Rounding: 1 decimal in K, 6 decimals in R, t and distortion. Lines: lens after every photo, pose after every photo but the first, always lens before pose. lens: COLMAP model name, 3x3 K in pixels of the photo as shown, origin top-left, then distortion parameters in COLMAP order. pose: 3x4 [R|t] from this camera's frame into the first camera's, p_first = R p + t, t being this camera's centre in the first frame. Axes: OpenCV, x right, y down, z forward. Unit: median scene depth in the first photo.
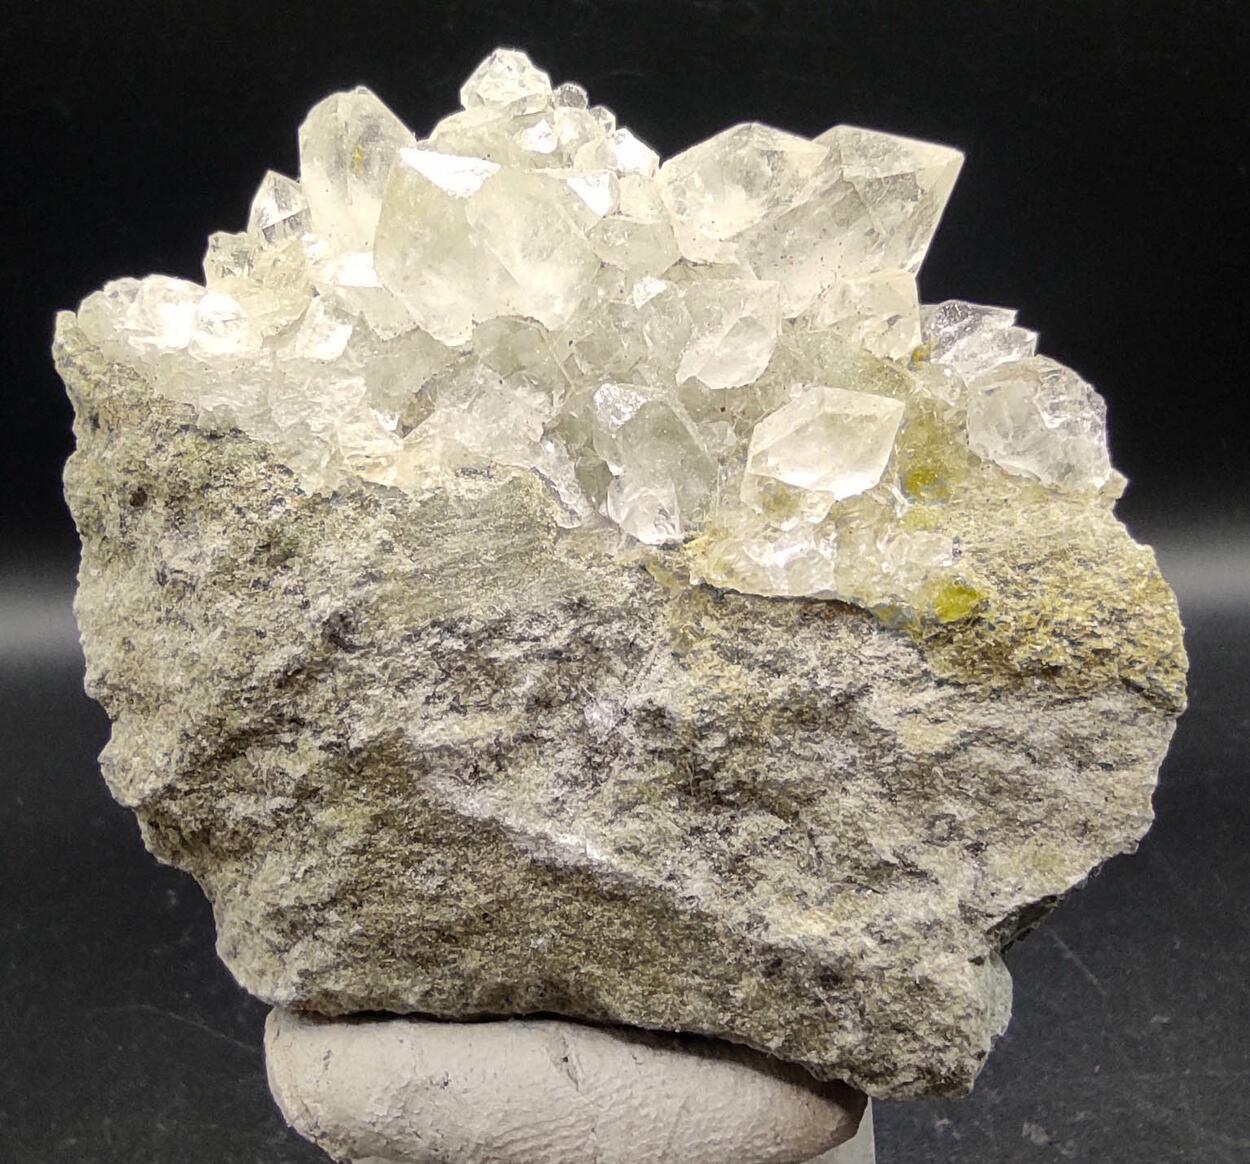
lens RADIAL K [[1451.1, 0, 519.8], [0, 1451.1, 541.5], [0, 0, 1]] dist [0.074710, -0.075348]
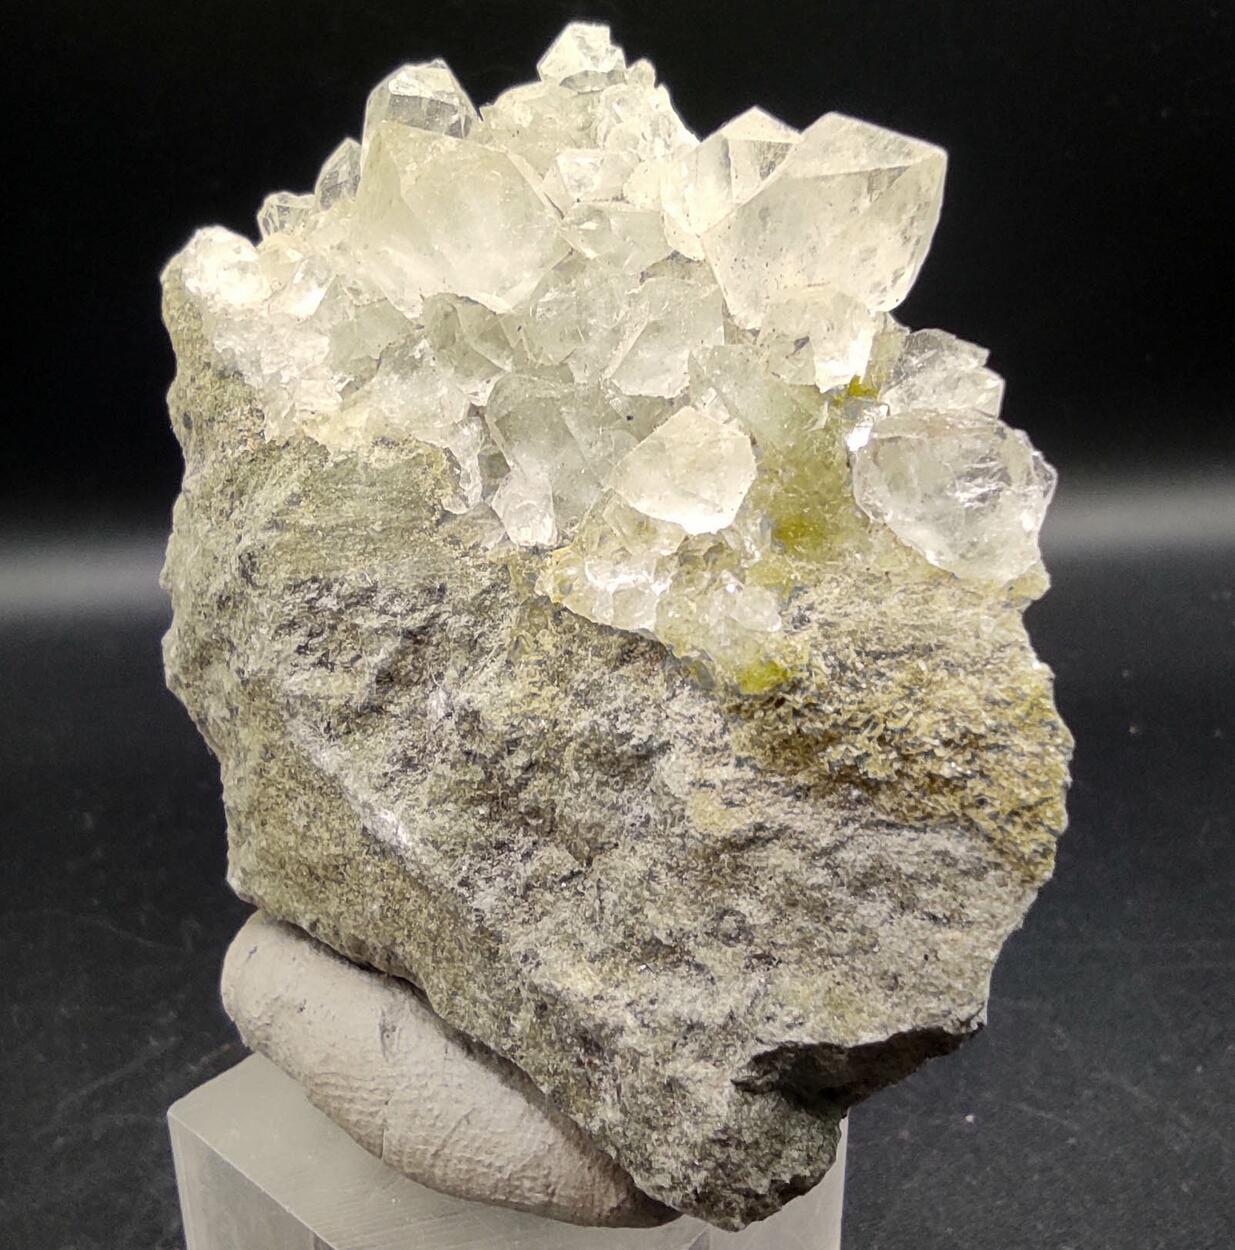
lens RADIAL K [[1360.6, 0, 577.9], [0, 1360.6, 554.5], [0, 0, 1]] dist [0.089954, -0.110311]
pose [[0.848867, 0.191266, -0.492791, 0.575376], [-0.174459, 0.981378, 0.080382, -0.071874], [0.498988, 0.017738, 0.866427, 0.241811]]
